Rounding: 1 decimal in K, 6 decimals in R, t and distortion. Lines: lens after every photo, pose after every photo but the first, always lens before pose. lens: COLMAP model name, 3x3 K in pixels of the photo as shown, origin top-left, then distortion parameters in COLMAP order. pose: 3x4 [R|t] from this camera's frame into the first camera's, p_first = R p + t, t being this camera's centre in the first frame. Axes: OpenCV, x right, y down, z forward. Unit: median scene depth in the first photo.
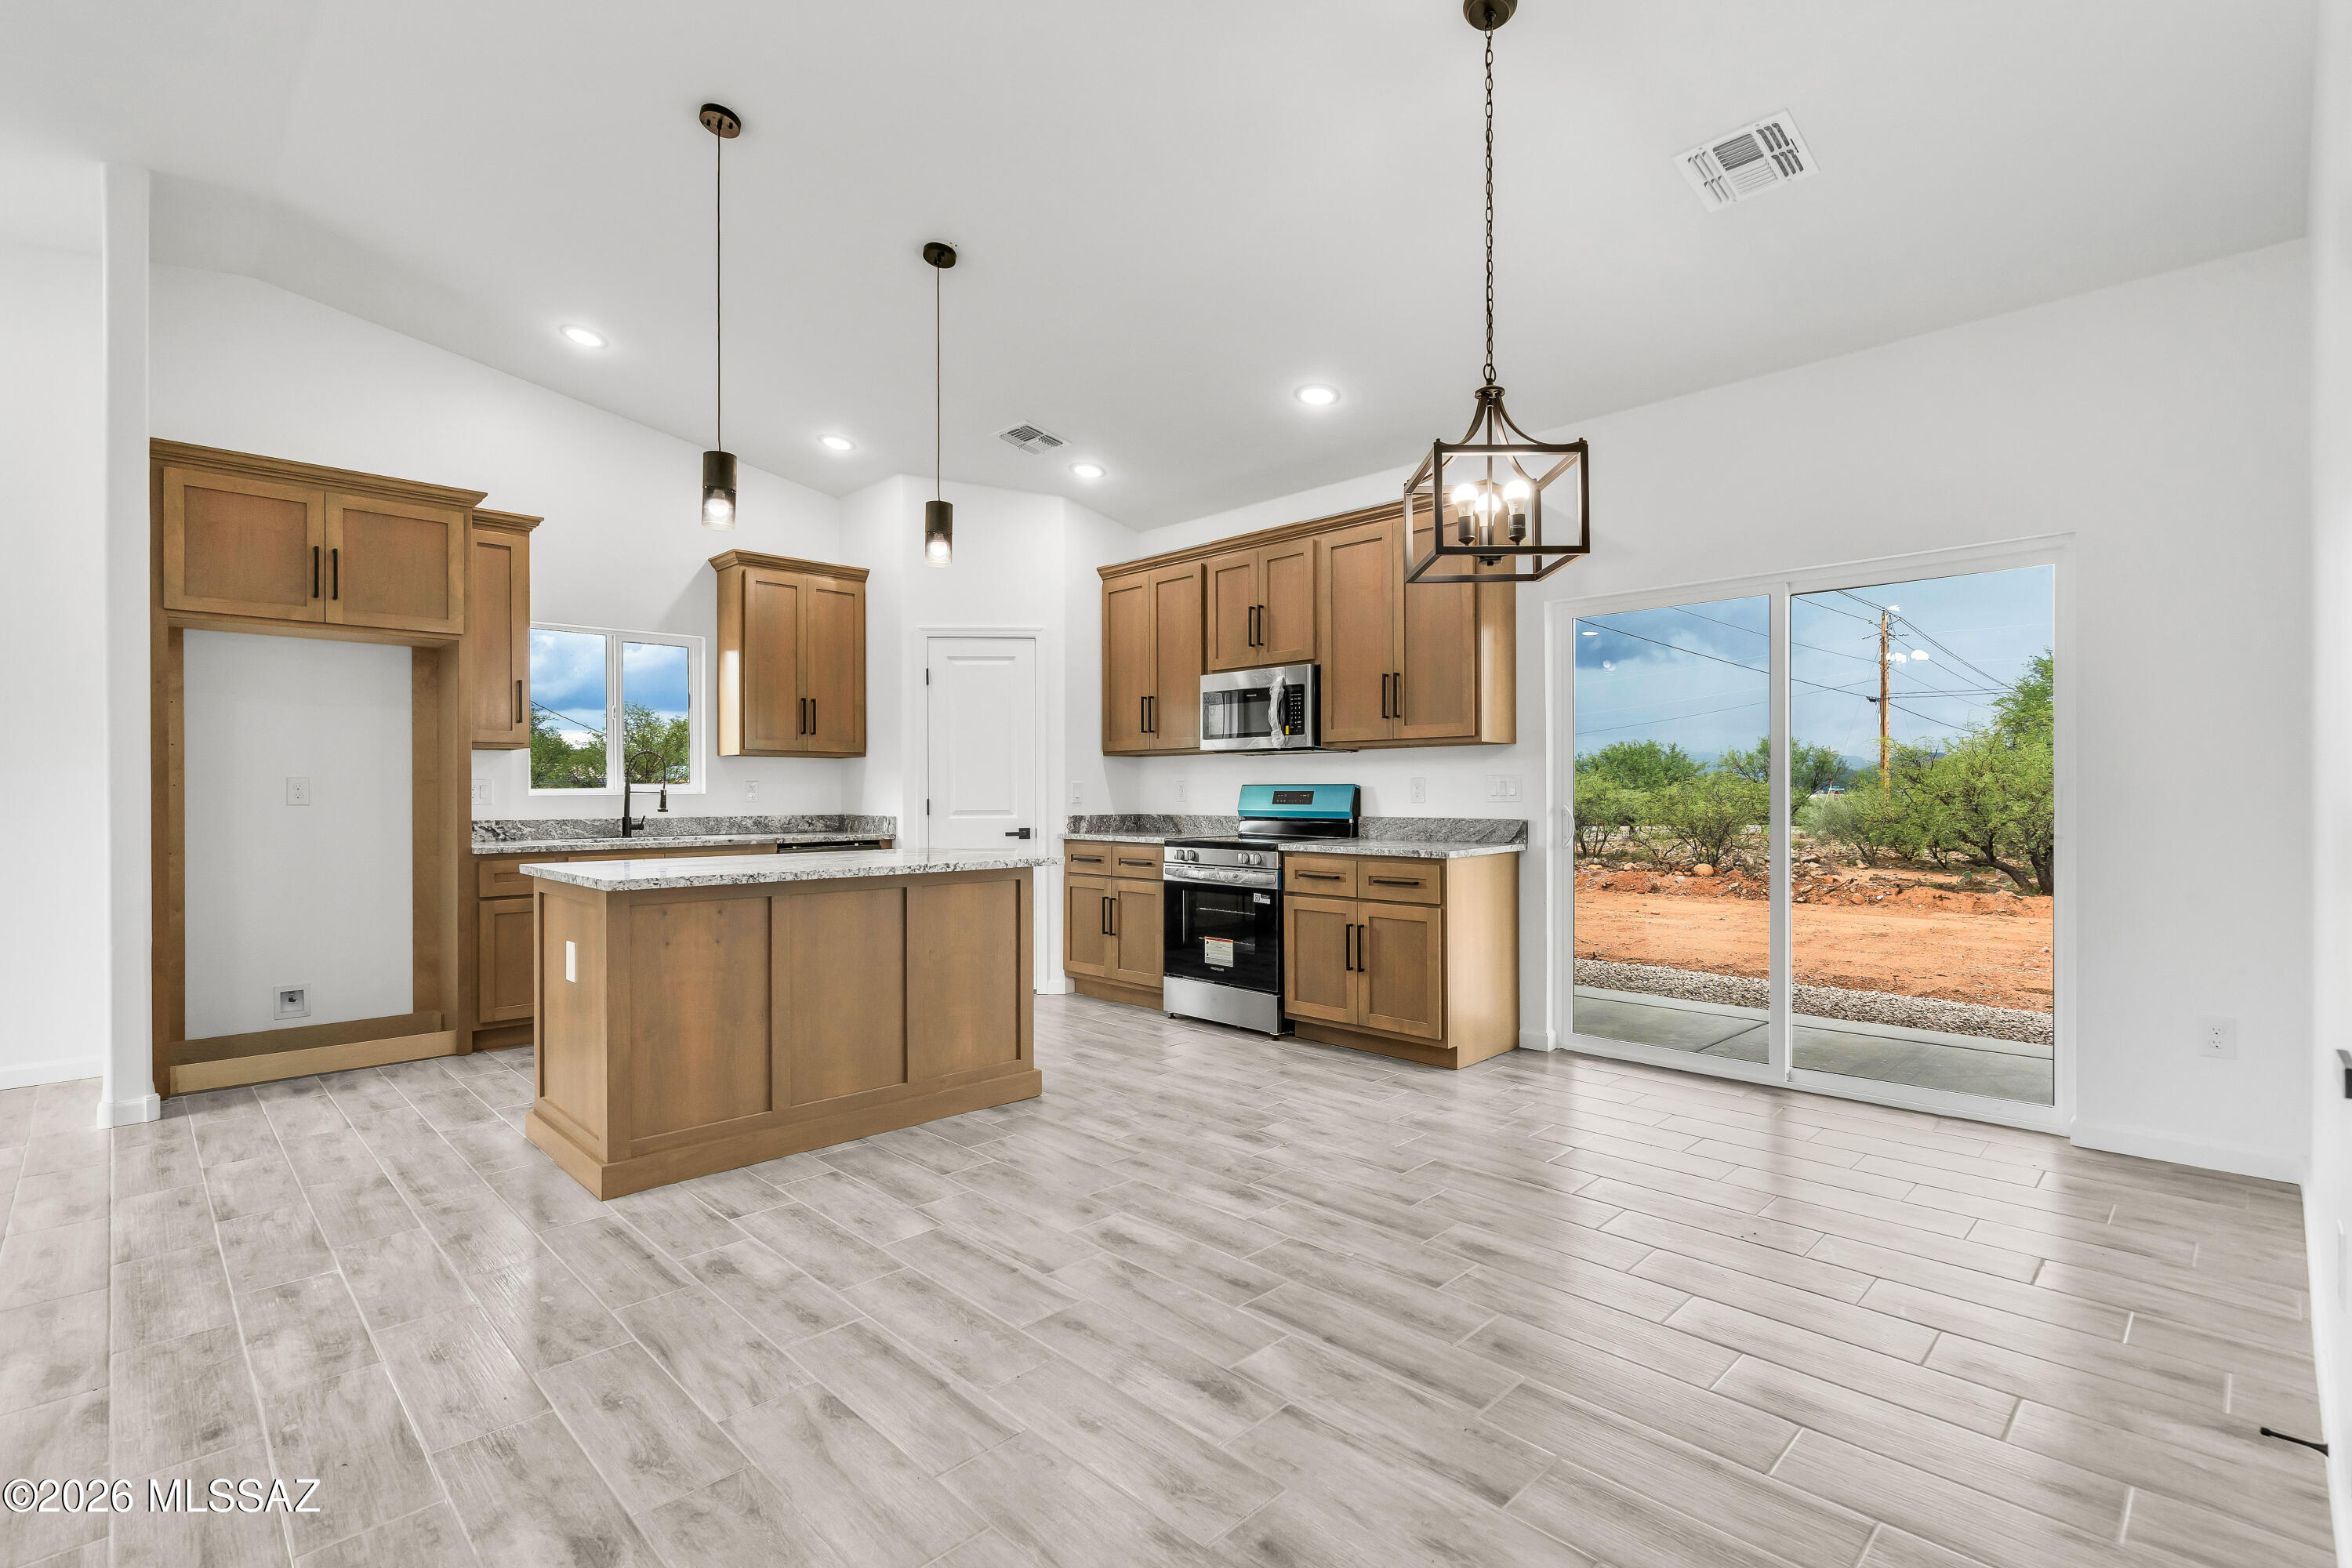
lens RADIAL K [[1080.7, 0, 1166.5], [0, 1080.7, 796.7], [0, 0, 1]] dist [-0.004896, 0.002656]
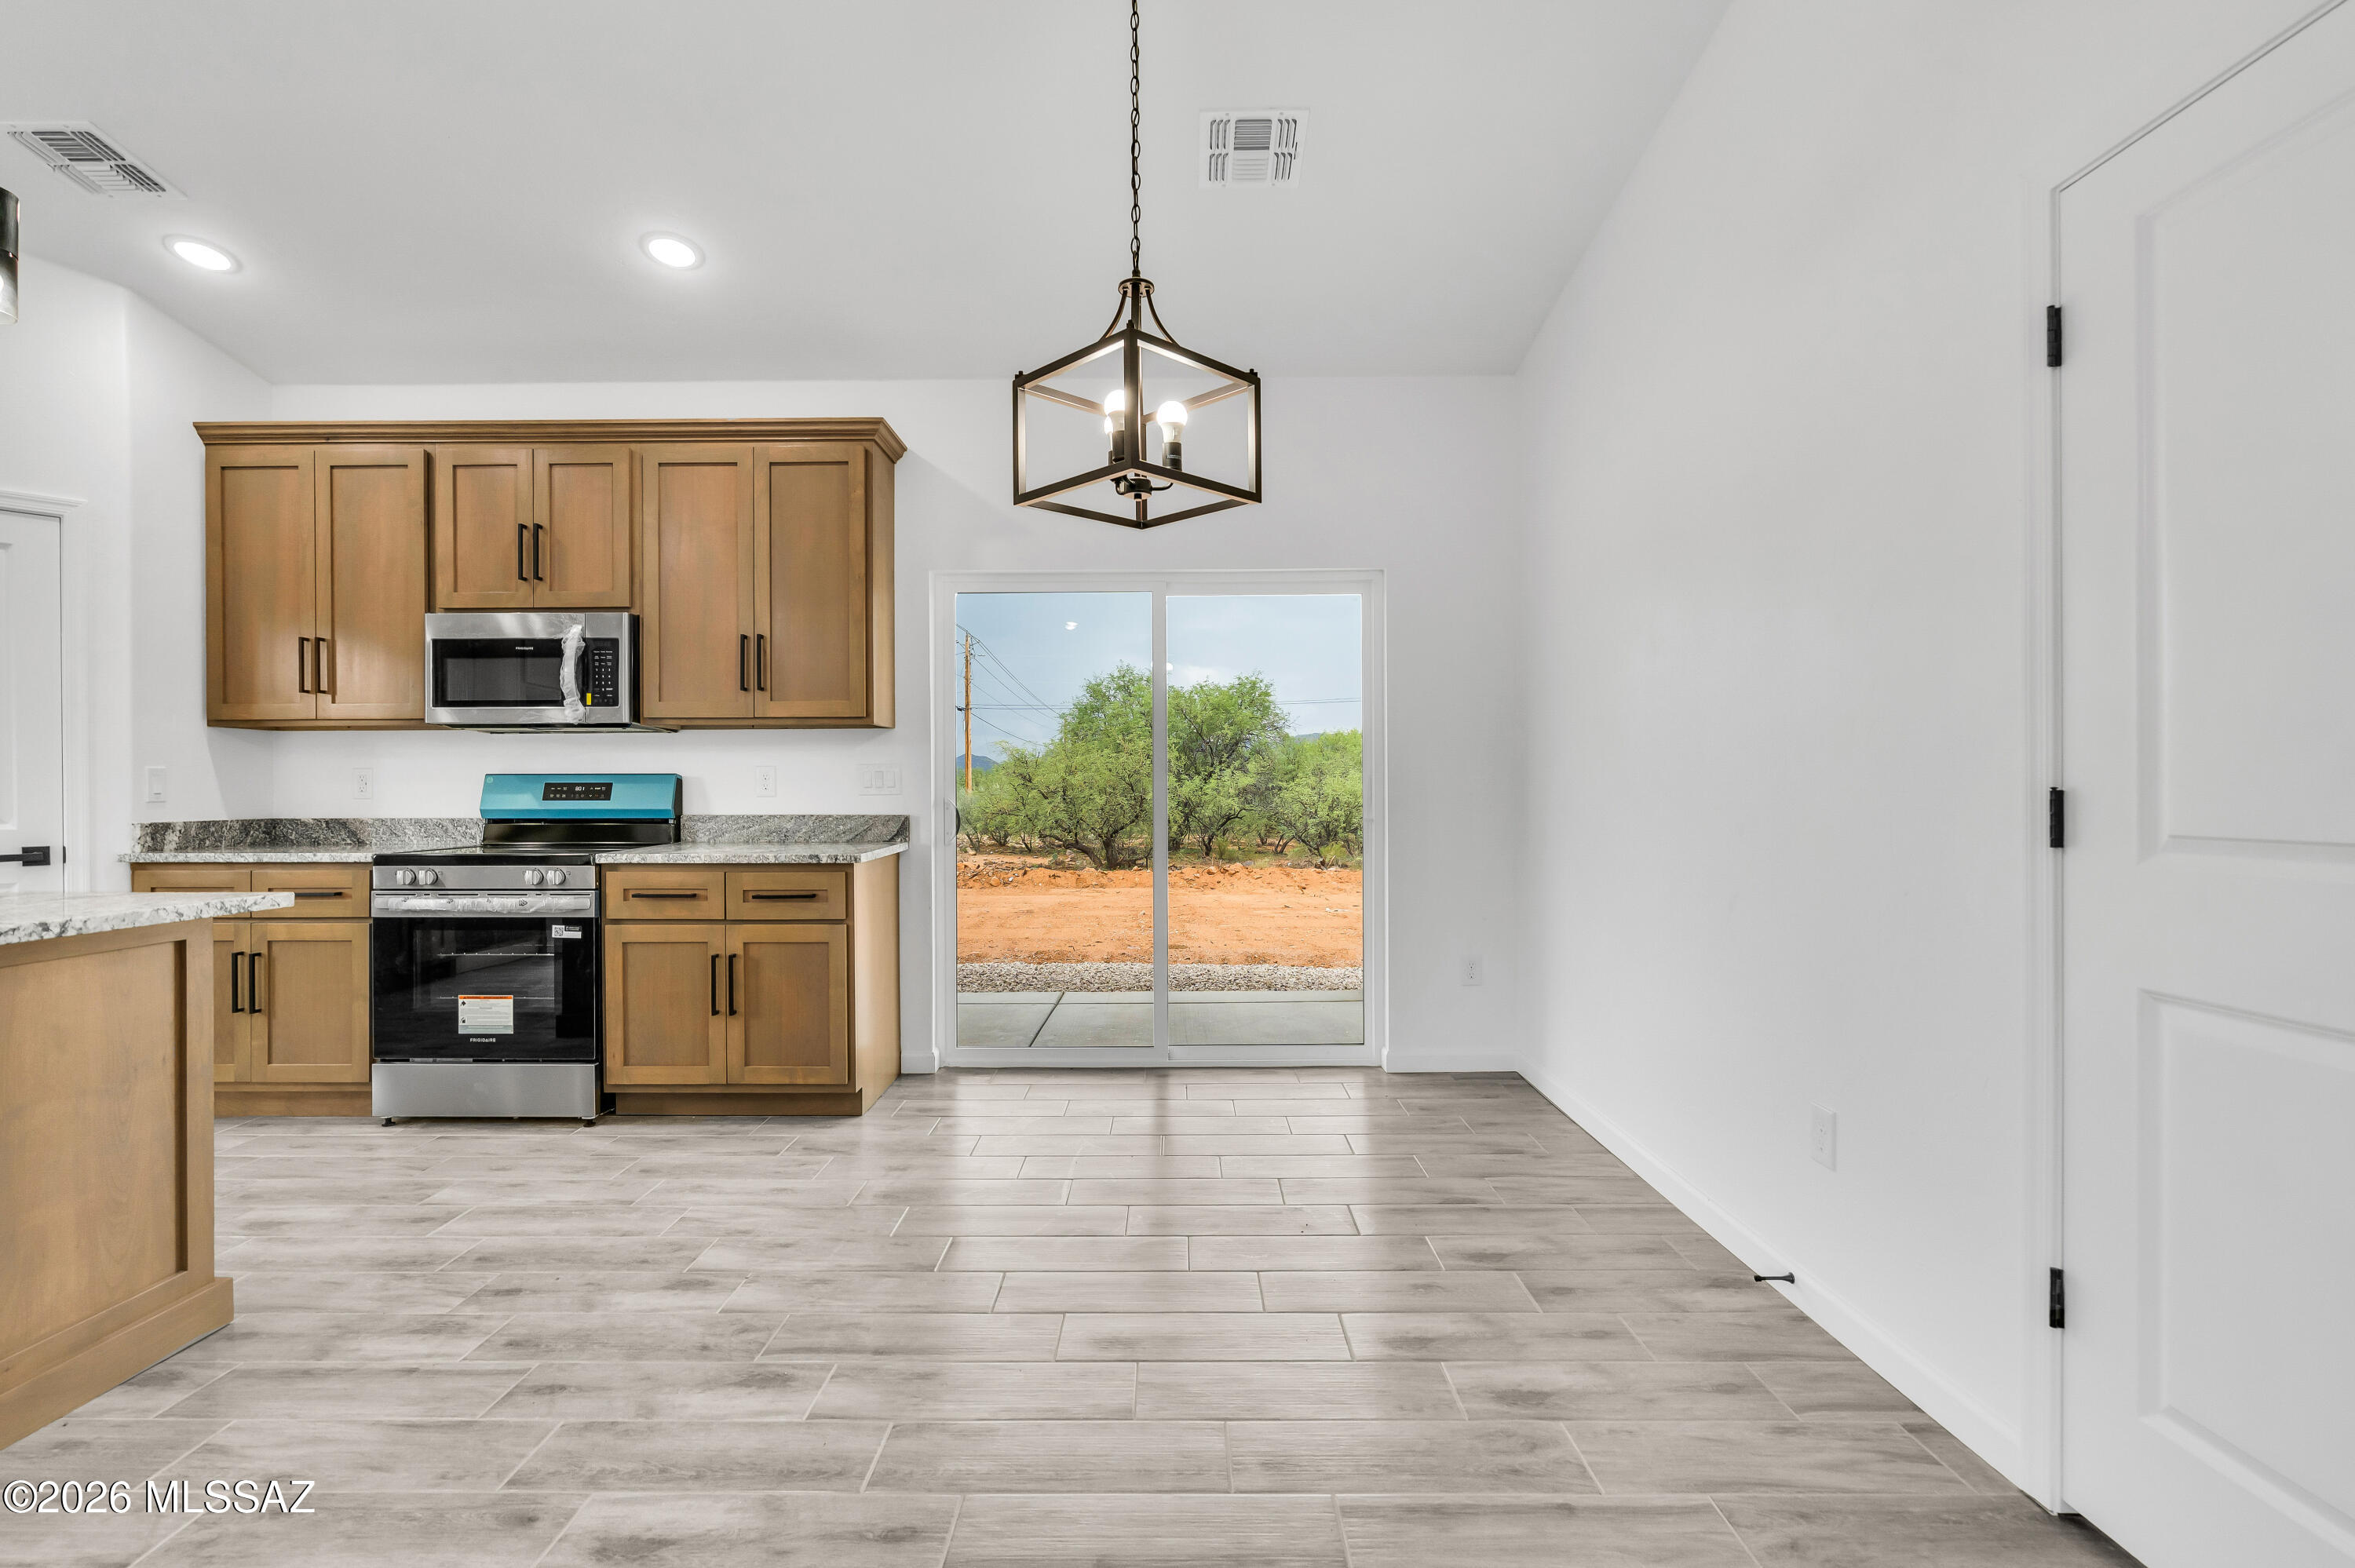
lens RADIAL K [[1081.9, 0, 1161.4], [0, 1081.9, 791.1], [0, 0, 1]] dist [-0.004896, 0.002656]
pose [[0.707255, -0.002463, 0.706954, -0.153536], [0.004688, 0.999988, -0.001206, 0.004144], [-0.706943, 0.004168, 0.707258, 0.238676]]
